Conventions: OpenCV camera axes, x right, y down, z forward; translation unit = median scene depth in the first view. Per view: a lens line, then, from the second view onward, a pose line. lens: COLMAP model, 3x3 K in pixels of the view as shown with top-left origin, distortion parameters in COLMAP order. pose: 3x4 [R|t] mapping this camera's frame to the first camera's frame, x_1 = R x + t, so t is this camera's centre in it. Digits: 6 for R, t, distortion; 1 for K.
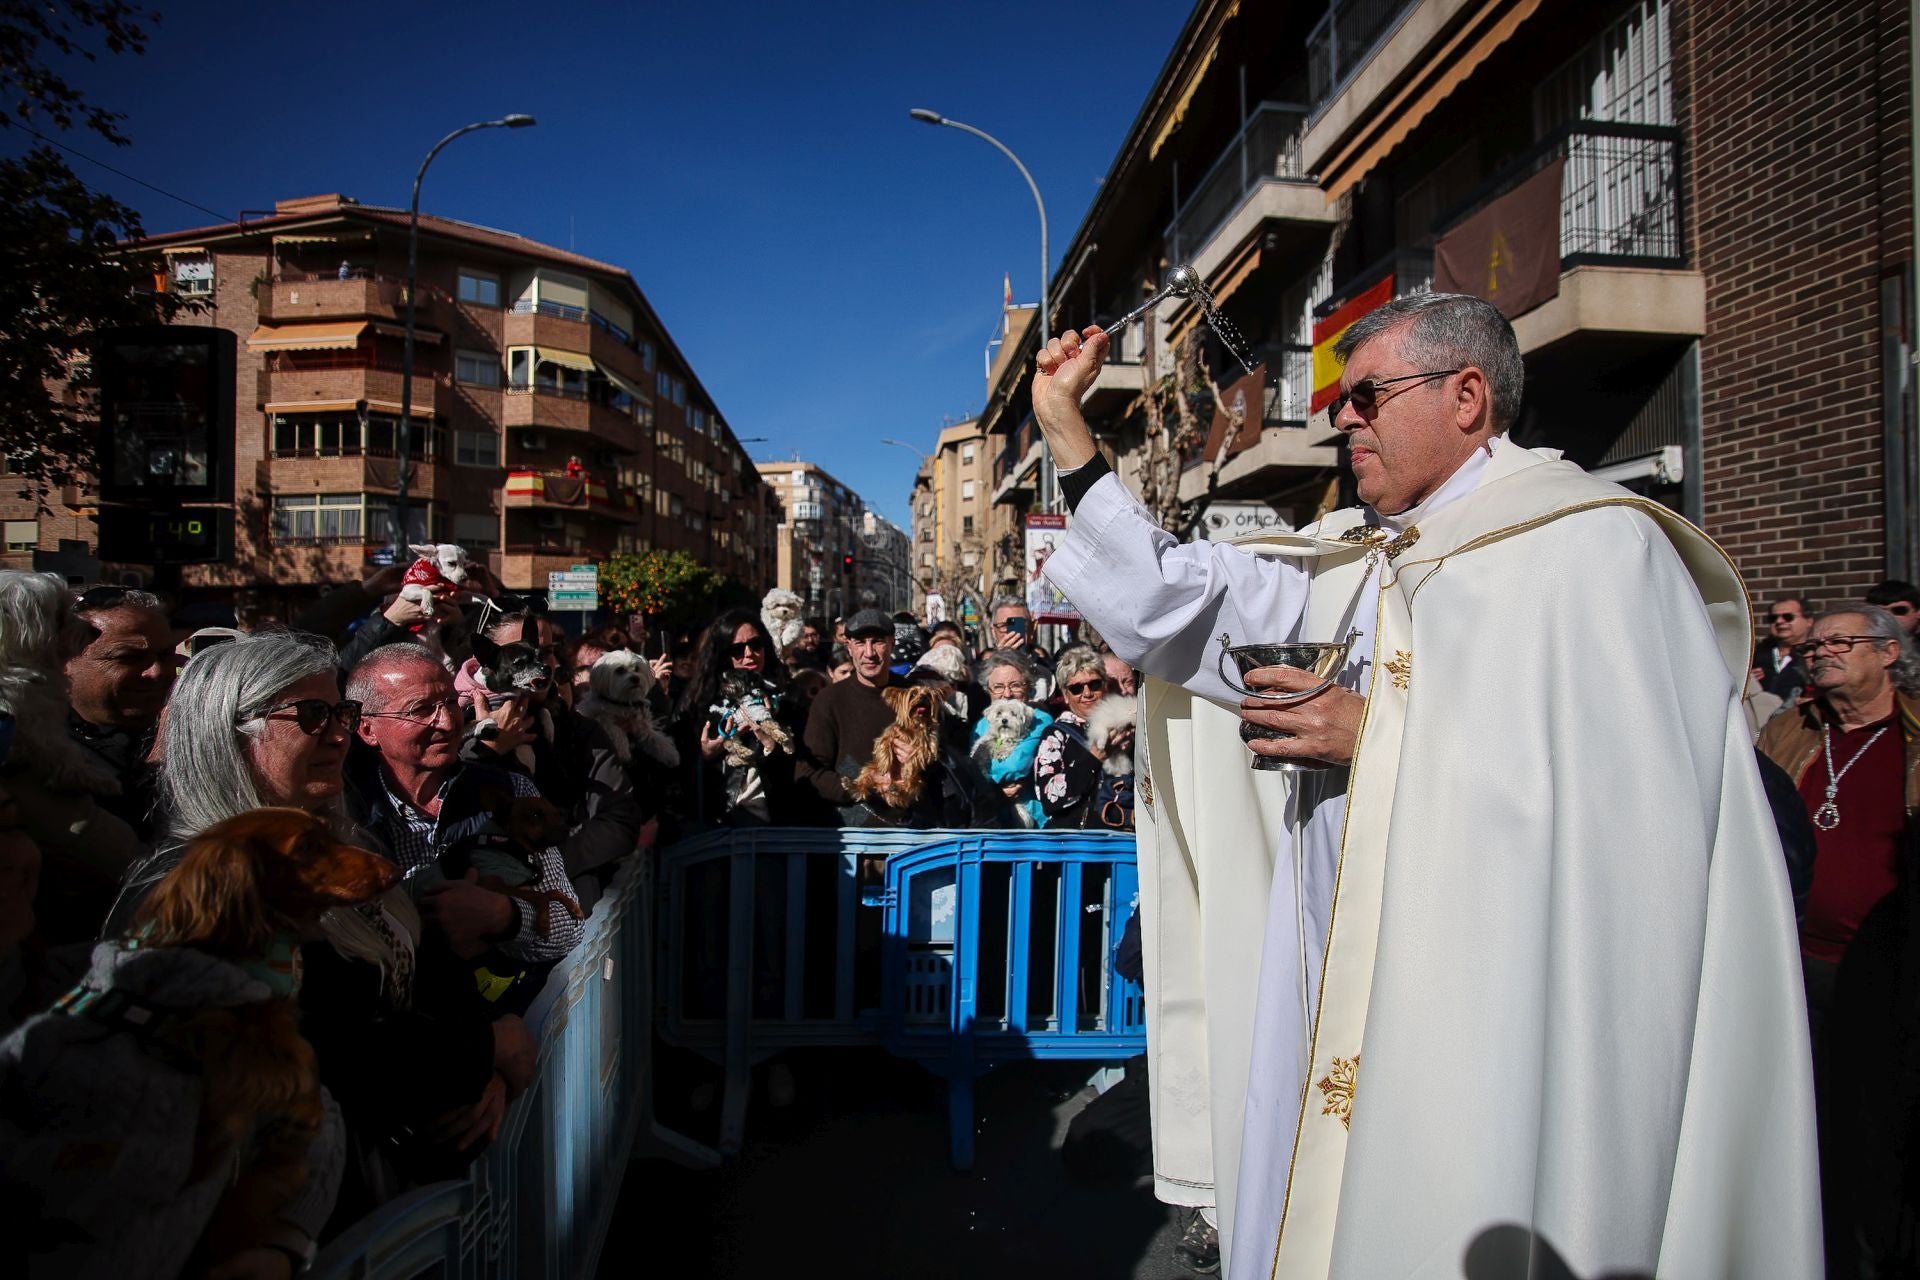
lens RADIAL K [[970.2, 0, 918.2], [0, 970.2, 628.0], [0, 0, 1]] dist [-0.032899, 0.026540]
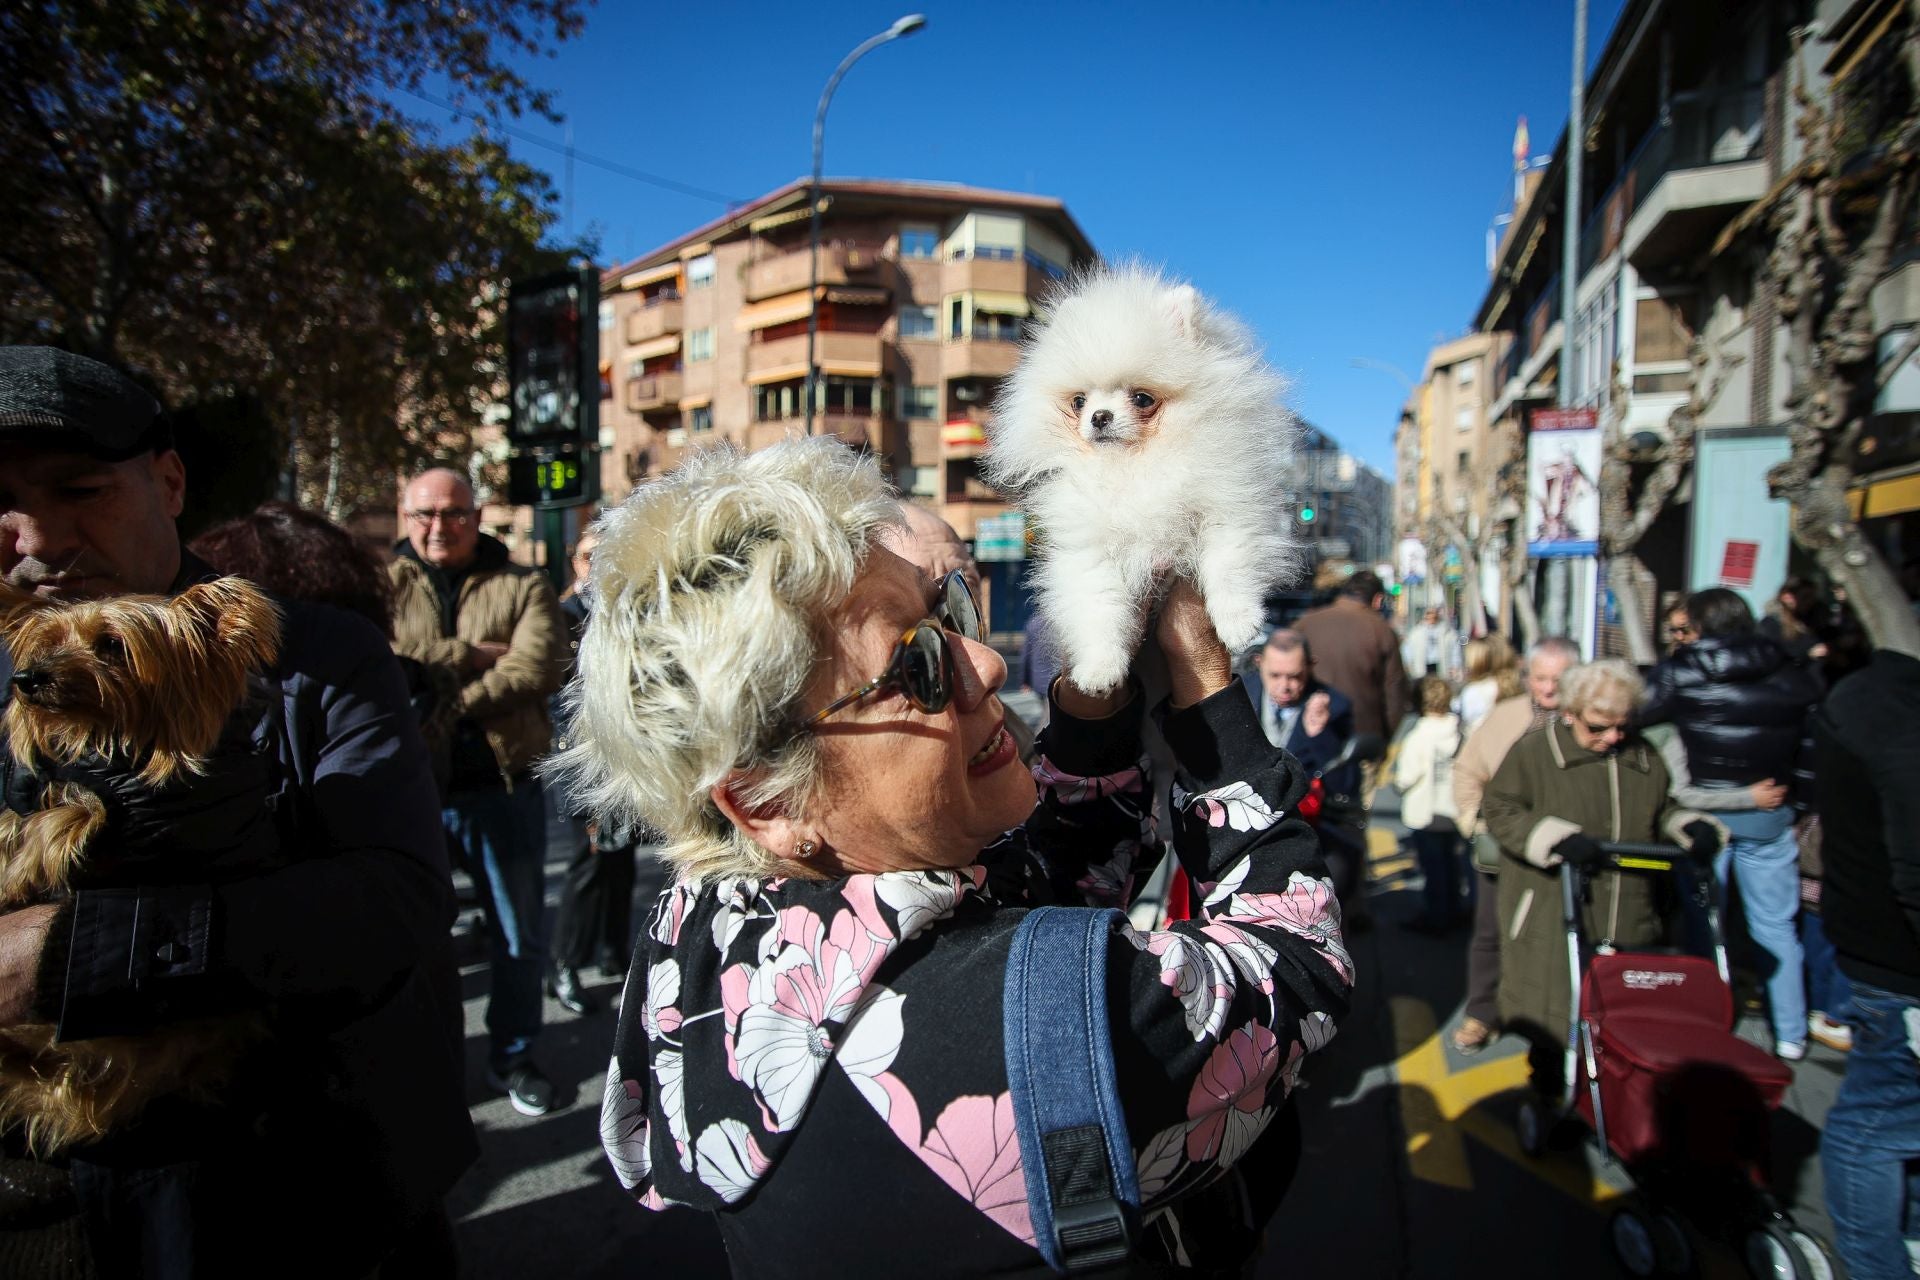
lens RADIAL K [[973.5, 0, 921.1], [0, 973.5, 669.5], [0, 0, 1]] dist [-0.065203, 0.026109]
pose [[0.895678, 0.043212, -0.442598, 0.028427], [-0.003385, 0.995901, 0.090383, 0.007812], [0.444689, -0.079456, 0.892154, 0.190951]]
